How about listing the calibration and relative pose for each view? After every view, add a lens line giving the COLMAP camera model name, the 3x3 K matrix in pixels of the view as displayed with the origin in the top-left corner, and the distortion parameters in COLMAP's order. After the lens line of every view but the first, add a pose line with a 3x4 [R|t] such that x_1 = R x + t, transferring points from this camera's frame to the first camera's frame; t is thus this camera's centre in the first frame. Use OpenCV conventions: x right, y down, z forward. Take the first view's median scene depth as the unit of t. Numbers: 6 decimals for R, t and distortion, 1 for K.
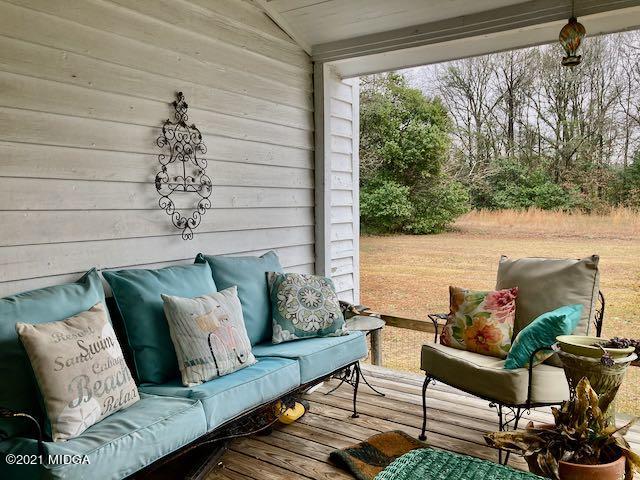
lens RADIAL K [[530.9, 0, 320.0], [0, 530.9, 240.0], [0, 0, 1]] dist [0.040613, -0.007304]
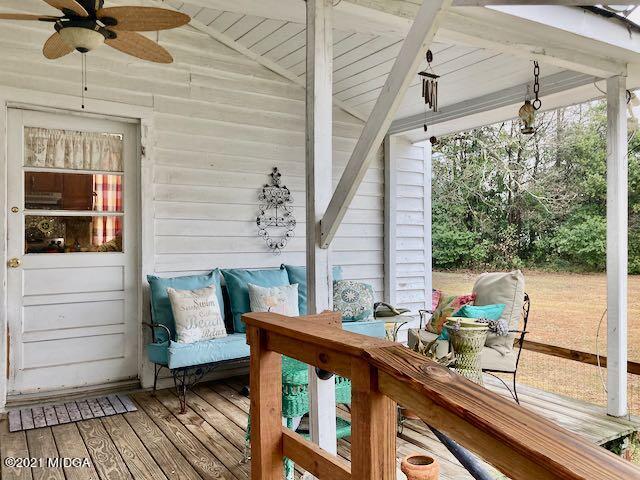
lens RADIAL K [[530.9, 0, 320.0], [0, 530.9, 240.0], [0, 0, 1]] dist [0.040613, -0.007304]
pose [[0.912887, 0.006173, -0.408165, 0.547719], [-0.034175, 0.997531, -0.061347, 0.048390], [0.406779, 0.069952, 0.910844, -0.448452]]
